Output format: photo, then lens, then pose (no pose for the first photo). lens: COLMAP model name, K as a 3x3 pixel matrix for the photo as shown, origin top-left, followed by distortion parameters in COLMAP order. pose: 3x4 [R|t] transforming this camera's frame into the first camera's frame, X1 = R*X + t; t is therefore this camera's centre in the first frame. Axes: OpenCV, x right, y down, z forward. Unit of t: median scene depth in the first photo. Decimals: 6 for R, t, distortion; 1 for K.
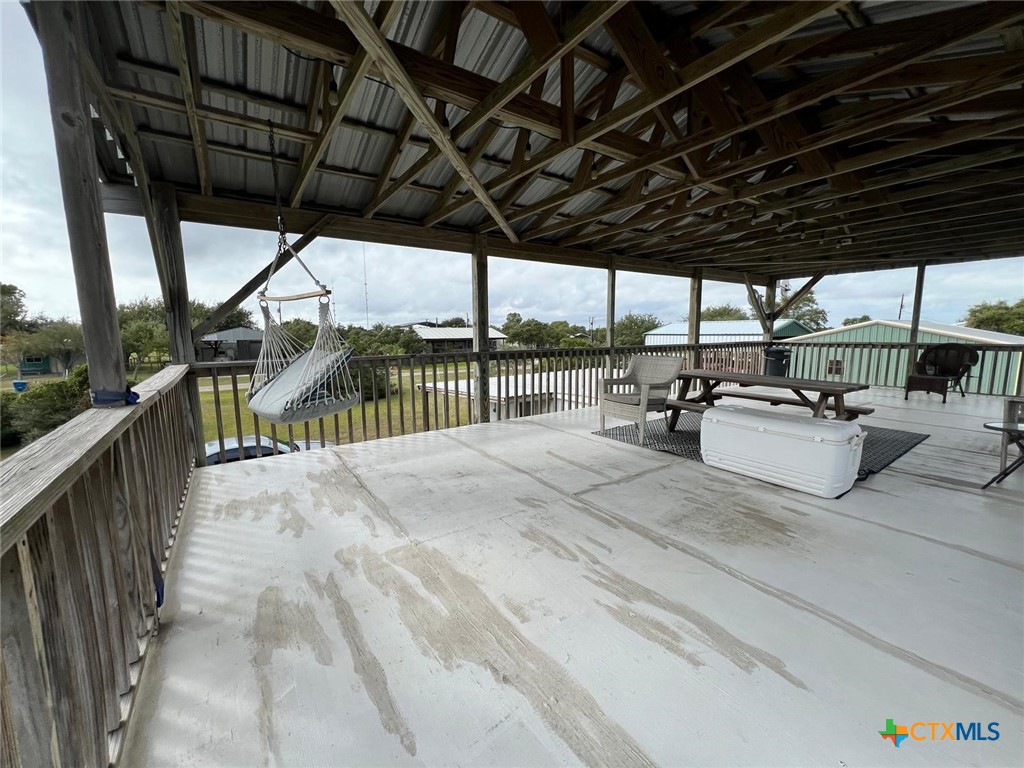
lens RADIAL K [[408.4, 0, 502.3], [0, 408.4, 383.1], [0, 0, 1]] dist [-0.003365, -0.000166]
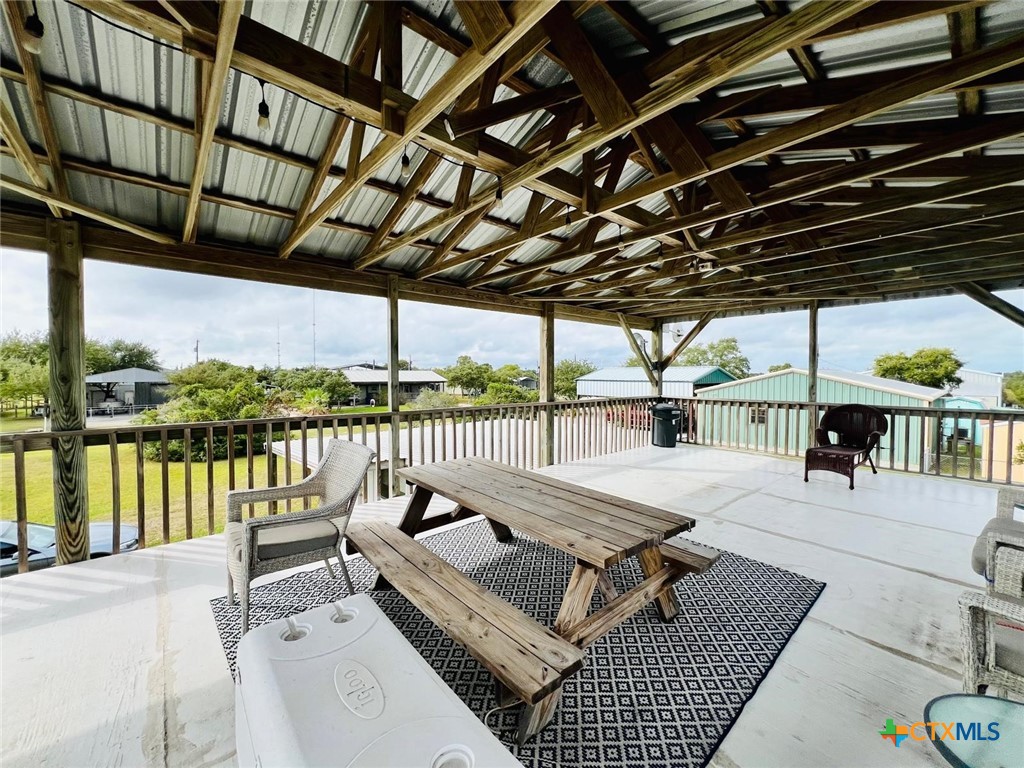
lens RADIAL K [[409.0, 0, 512.0], [0, 409.0, 384.0], [0, 0, 1]] dist [0.001590, 0.000206]
pose [[0.992481, 0.006293, 0.122236, 0.101192], [0.006116, 0.994880, -0.100874, -0.017939], [-0.122245, 0.100863, 0.987362, 0.085438]]
